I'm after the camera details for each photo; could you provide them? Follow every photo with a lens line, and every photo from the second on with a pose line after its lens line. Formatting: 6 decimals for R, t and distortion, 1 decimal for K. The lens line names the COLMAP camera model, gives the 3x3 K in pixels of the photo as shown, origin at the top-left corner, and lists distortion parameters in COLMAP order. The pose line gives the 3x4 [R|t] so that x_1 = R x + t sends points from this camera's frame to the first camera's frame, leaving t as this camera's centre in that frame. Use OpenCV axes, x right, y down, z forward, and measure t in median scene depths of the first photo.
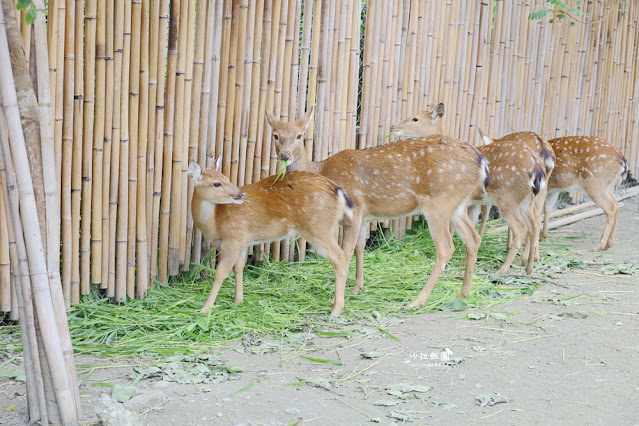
lens RADIAL K [[1220.7, 0, 319.5], [0, 1220.7, 213.0], [0, 0, 1]] dist [-0.060370, -0.205050]
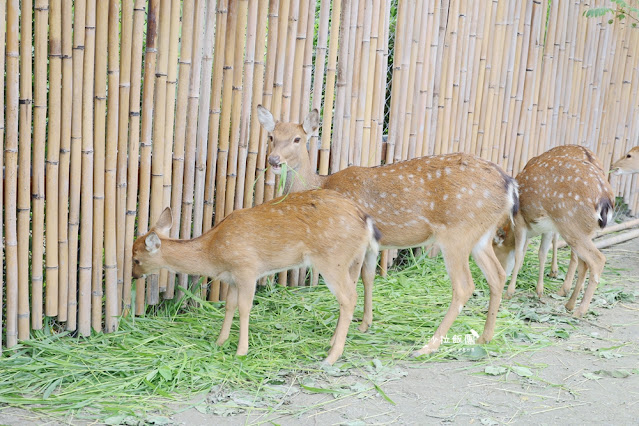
lens RADIAL K [[1092.4, 0, 319.5], [0, 1092.4, 213.0], [0, 0, 1]] dist [-0.045397, -0.160493]
pose [[0.995741, 0.029607, -0.087313, 0.067736], [-0.028030, 0.999422, 0.019236, -0.033736], [0.087832, -0.016707, 0.995995, 0.231770]]
